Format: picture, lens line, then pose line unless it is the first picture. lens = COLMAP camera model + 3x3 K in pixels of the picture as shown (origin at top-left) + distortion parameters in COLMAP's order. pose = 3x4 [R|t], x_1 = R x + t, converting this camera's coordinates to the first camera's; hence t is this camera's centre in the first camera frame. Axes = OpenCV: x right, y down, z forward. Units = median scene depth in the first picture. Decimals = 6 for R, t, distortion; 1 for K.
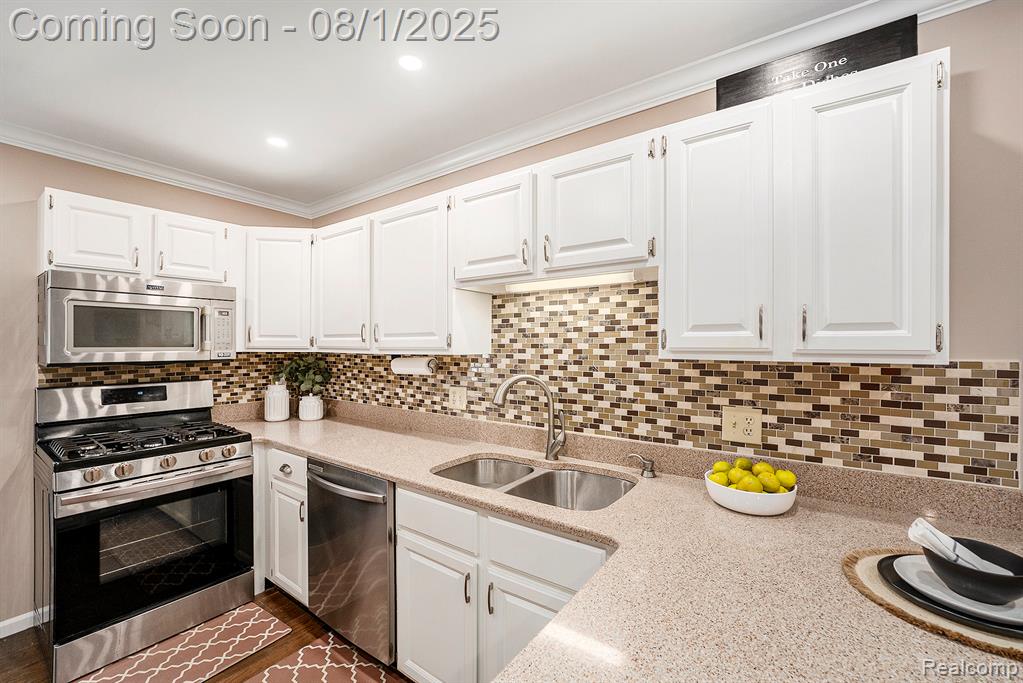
lens RADIAL K [[433.5, 0, 507.4], [0, 433.5, 341.6], [0, 0, 1]] dist [-0.023640, 0.000302]
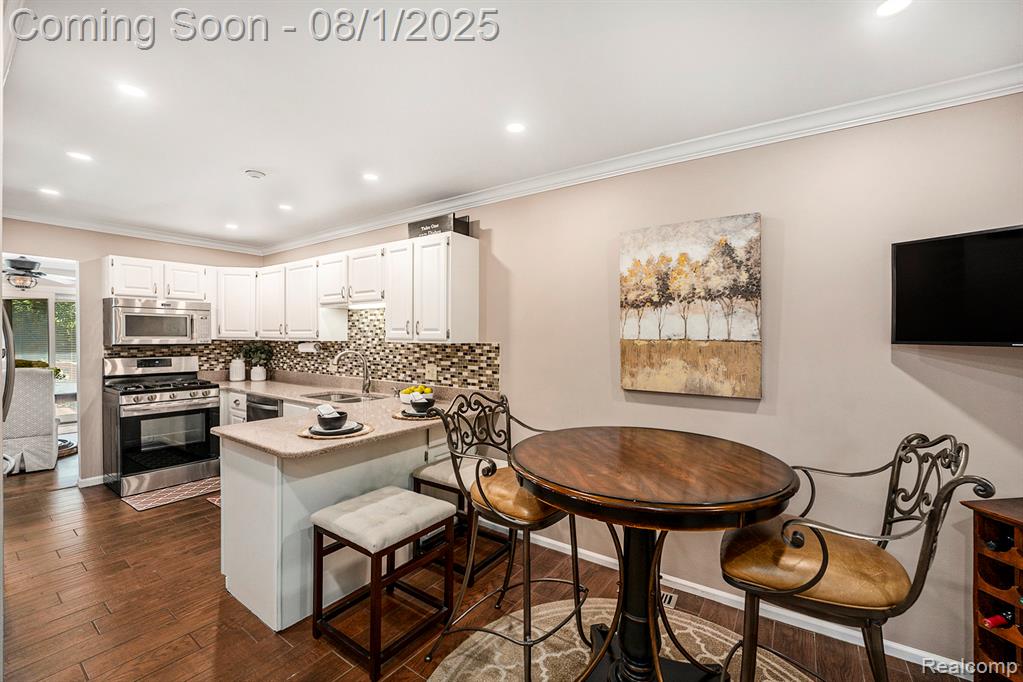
lens RADIAL K [[433.5, 0, 514.5], [0, 433.5, 341.2], [0, 0, 1]] dist [-0.023640, 0.000302]
pose [[0.999762, 0.004738, 0.021287, 0.685975], [-0.005108, 0.999836, 0.017393, -0.006884], [-0.021201, -0.017498, 0.999622, -0.935401]]
